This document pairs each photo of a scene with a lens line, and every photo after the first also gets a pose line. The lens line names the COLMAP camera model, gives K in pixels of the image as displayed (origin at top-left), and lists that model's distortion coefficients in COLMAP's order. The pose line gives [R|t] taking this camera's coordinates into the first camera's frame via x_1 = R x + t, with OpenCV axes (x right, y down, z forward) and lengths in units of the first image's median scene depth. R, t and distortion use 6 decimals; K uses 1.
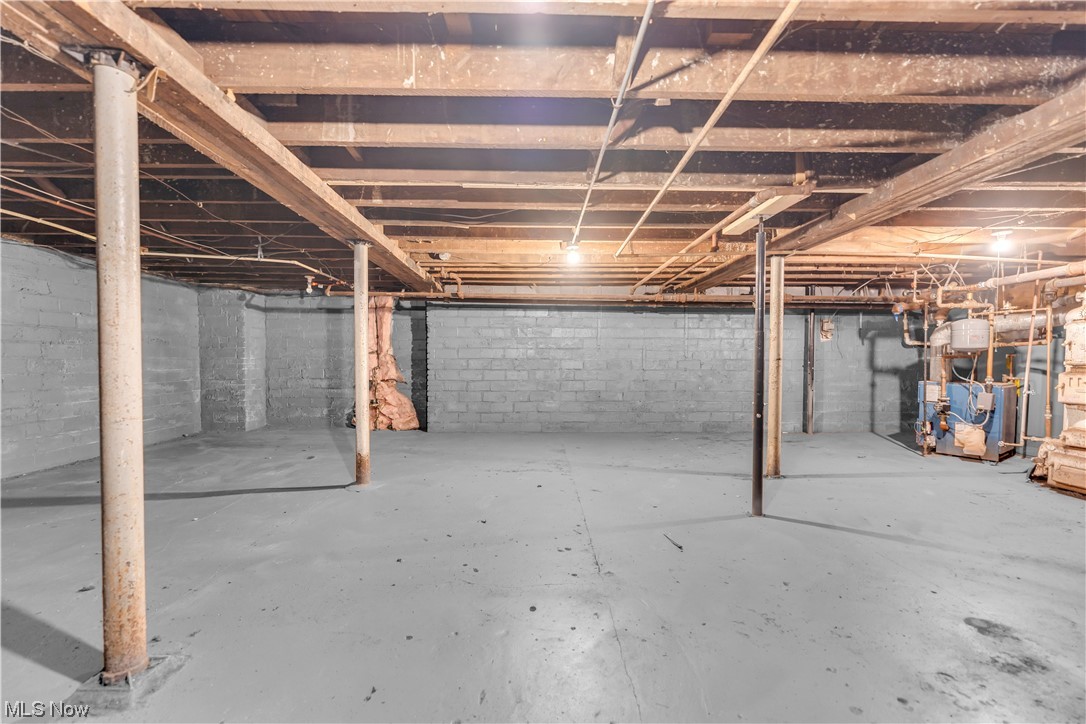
lens RADIAL K [[430.6, 0, 538.4], [0, 430.6, 370.7], [0, 0, 1]] dist [-0.001895, 0.000041]
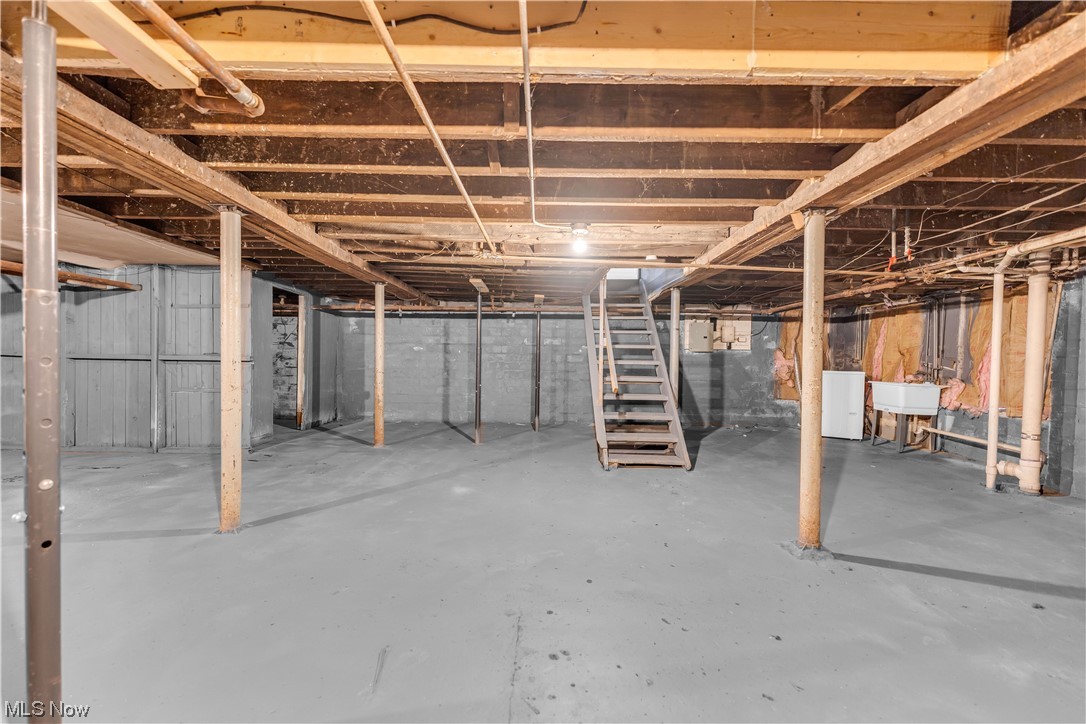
lens RADIAL K [[430.6, 0, 538.4], [0, 430.6, 370.7], [0, 0, 1]] dist [-0.001895, 0.000041]
pose [[-0.999696, -0.016585, 0.018229, 0.092896], [-0.015835, 0.999051, 0.040572, -0.055785], [-0.018885, 0.040271, -0.999010, 1.749952]]
